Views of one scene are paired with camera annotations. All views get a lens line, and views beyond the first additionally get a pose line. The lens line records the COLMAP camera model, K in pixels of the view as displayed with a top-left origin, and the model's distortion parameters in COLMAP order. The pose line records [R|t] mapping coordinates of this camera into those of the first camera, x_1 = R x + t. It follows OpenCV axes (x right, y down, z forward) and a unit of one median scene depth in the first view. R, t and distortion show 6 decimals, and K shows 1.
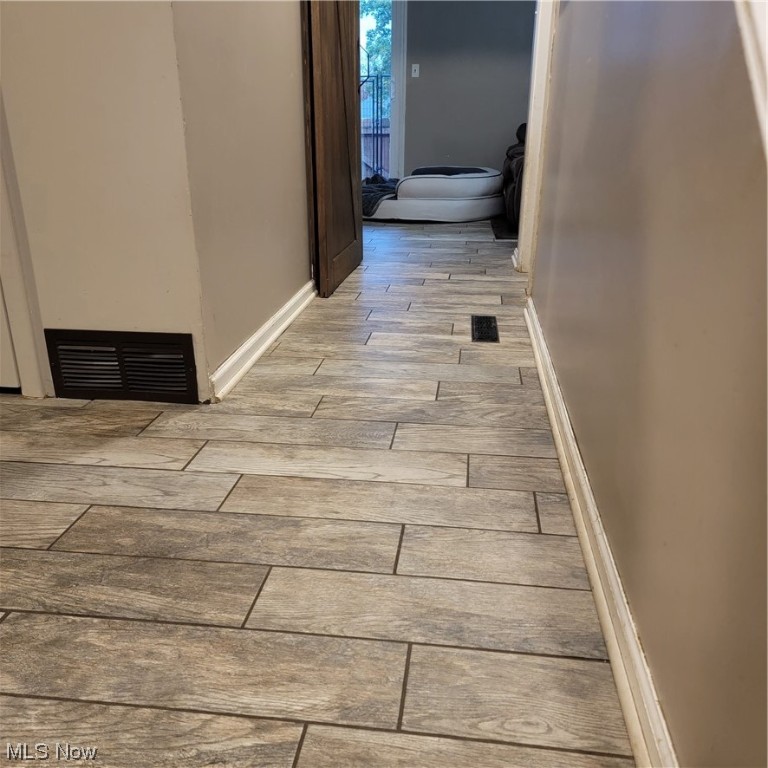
lens RADIAL K [[705.0, 0, 383.4], [0, 705.0, 393.6], [0, 0, 1]] dist [0.078057, -0.088851]
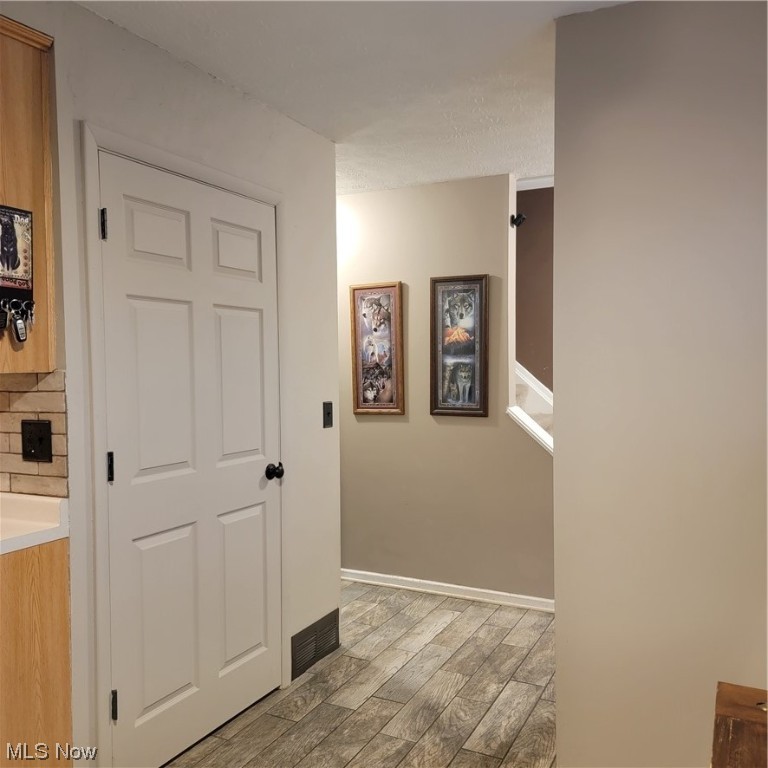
lens RADIAL K [[705.0, 0, 383.4], [0, 705.0, 393.6], [0, 0, 1]] dist [0.078057, -0.088851]
pose [[0.330175, -0.043531, 0.942915, -2.117535], [0.338150, 0.938091, -0.075100, -0.465435], [-0.881271, 0.343643, 0.324454, 0.074045]]
